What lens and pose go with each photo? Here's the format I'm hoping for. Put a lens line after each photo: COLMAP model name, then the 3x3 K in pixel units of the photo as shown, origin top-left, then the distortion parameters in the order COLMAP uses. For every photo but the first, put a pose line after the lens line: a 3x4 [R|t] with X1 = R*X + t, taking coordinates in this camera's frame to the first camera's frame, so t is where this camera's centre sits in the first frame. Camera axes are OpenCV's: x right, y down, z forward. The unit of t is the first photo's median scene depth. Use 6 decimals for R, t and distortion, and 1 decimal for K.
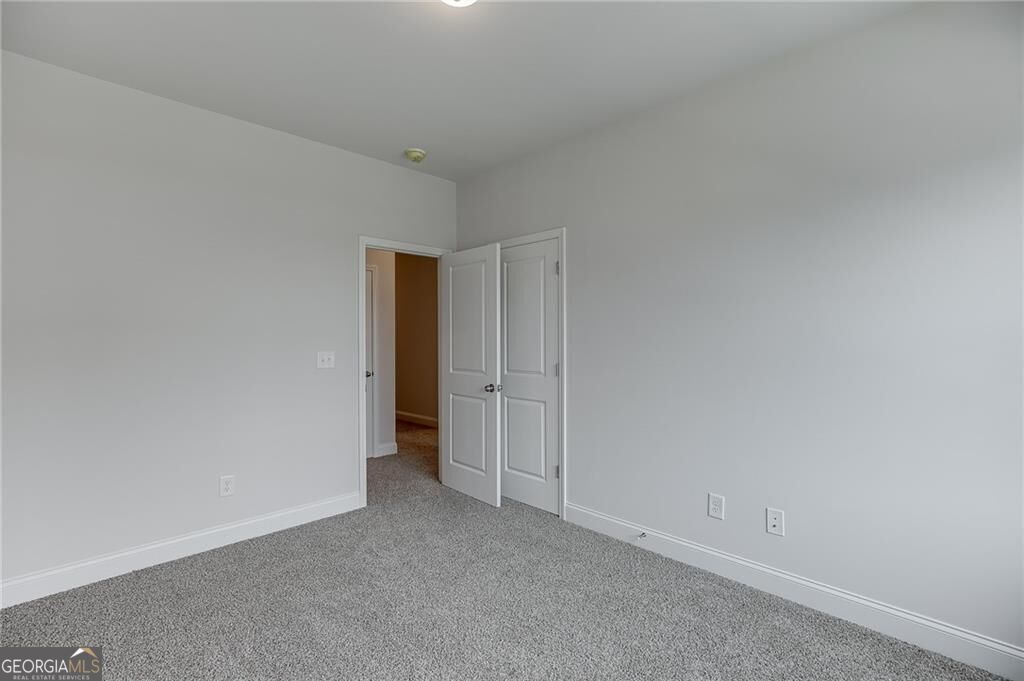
lens RADIAL K [[470.7, 0, 518.2], [0, 470.7, 337.6], [0, 0, 1]] dist [-0.000616, 0.000359]
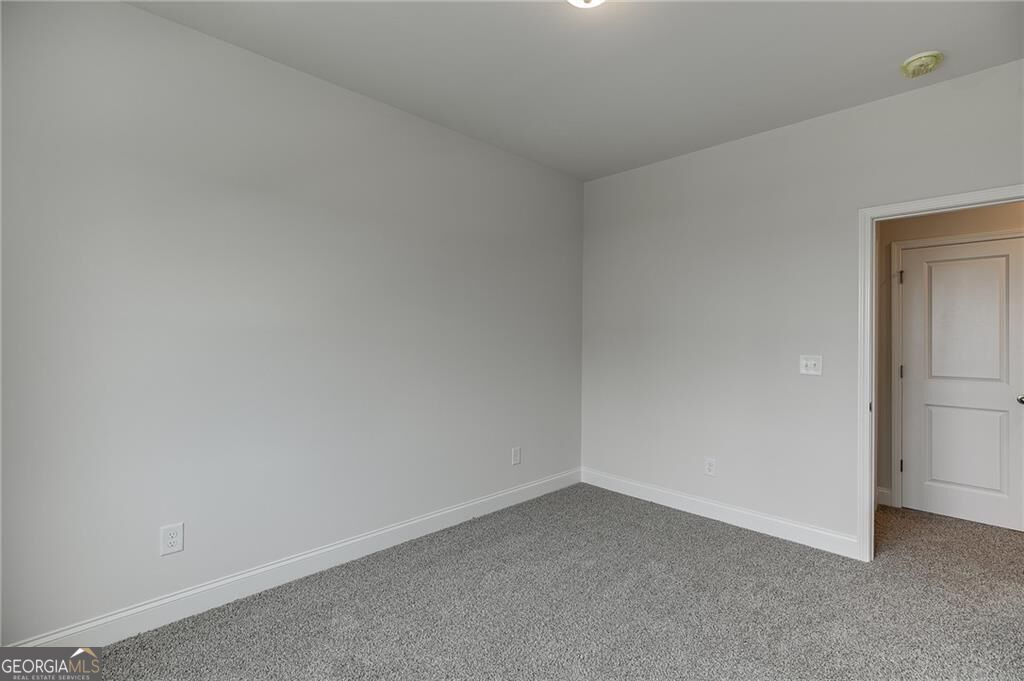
lens RADIAL K [[470.7, 0, 518.2], [0, 470.7, 337.6], [0, 0, 1]] dist [-0.000616, 0.000359]
pose [[-0.022455, 0.002867, -0.999744, 0.475481], [-0.008010, 0.999963, 0.003047, -0.002973], [0.999716, 0.008077, -0.022432, 0.474887]]
